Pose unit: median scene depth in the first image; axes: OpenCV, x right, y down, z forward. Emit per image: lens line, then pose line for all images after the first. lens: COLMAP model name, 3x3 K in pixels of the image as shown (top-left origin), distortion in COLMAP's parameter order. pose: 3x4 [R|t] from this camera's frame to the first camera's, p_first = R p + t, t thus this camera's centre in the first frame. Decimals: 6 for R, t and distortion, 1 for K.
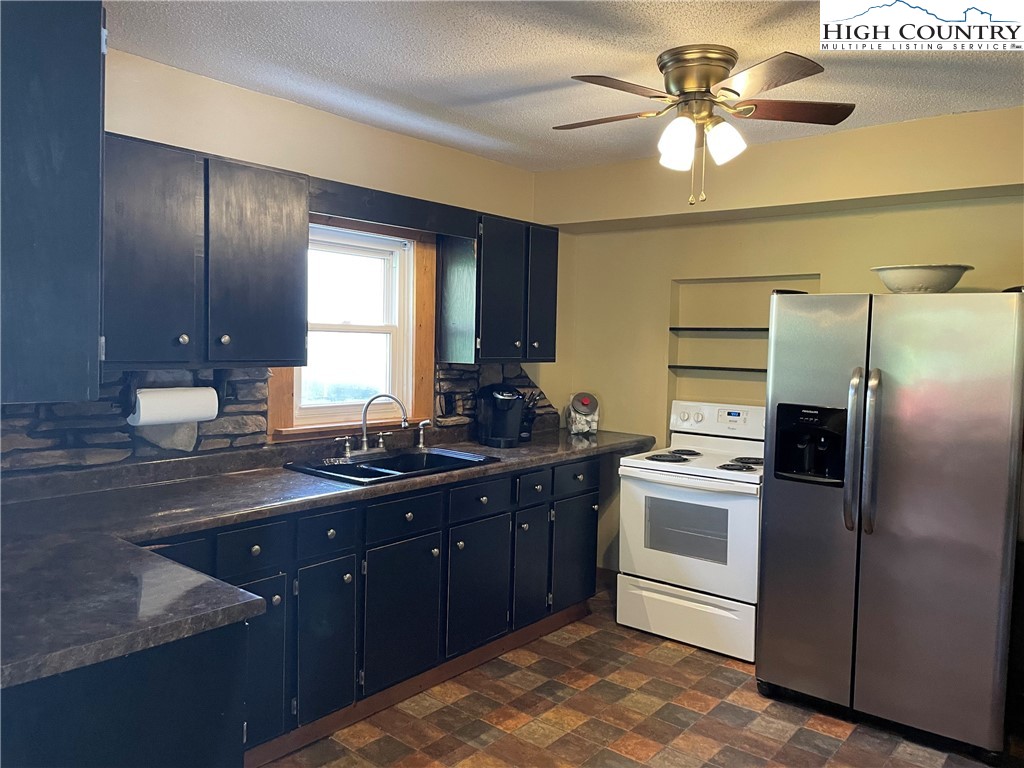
lens RADIAL K [[775.3, 0, 512.0], [0, 775.3, 384.0], [0, 0, 1]] dist [0.100271, -0.161123]
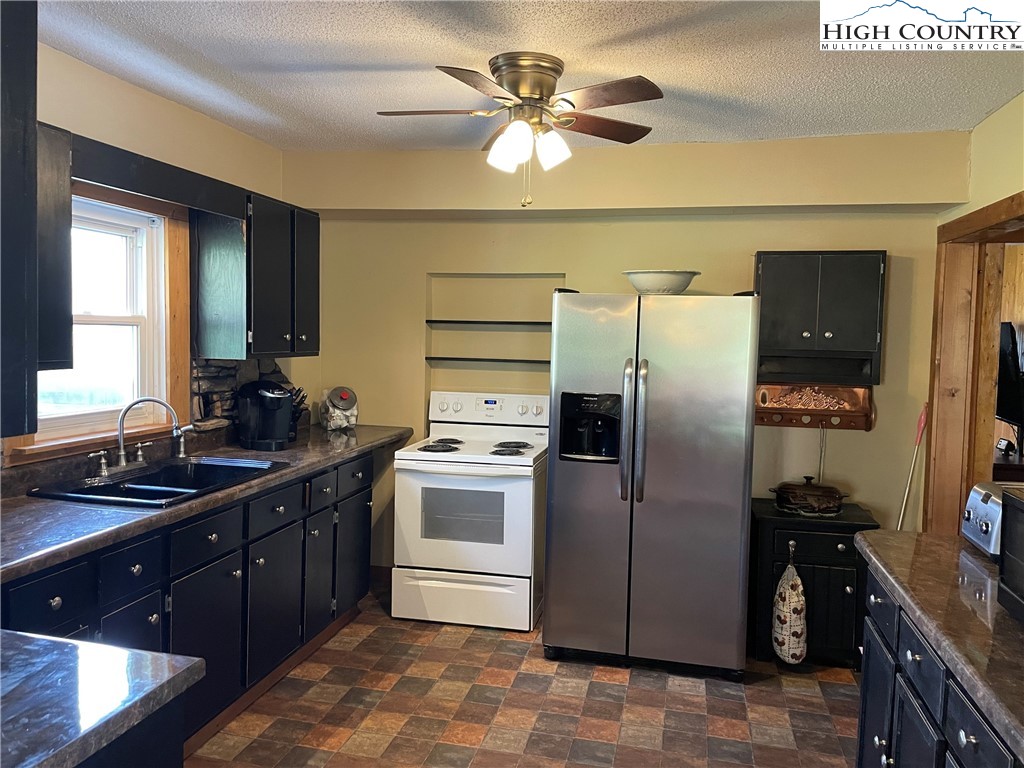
lens RADIAL K [[769.4, 0, 514.2], [0, 769.4, 386.8], [0, 0, 1]] dist [0.102262, -0.147381]
pose [[0.892586, -0.034018, 0.449592, -0.184000], [0.023832, 0.999315, 0.028297, -0.013386], [-0.450247, -0.014543, 0.892786, 0.058379]]
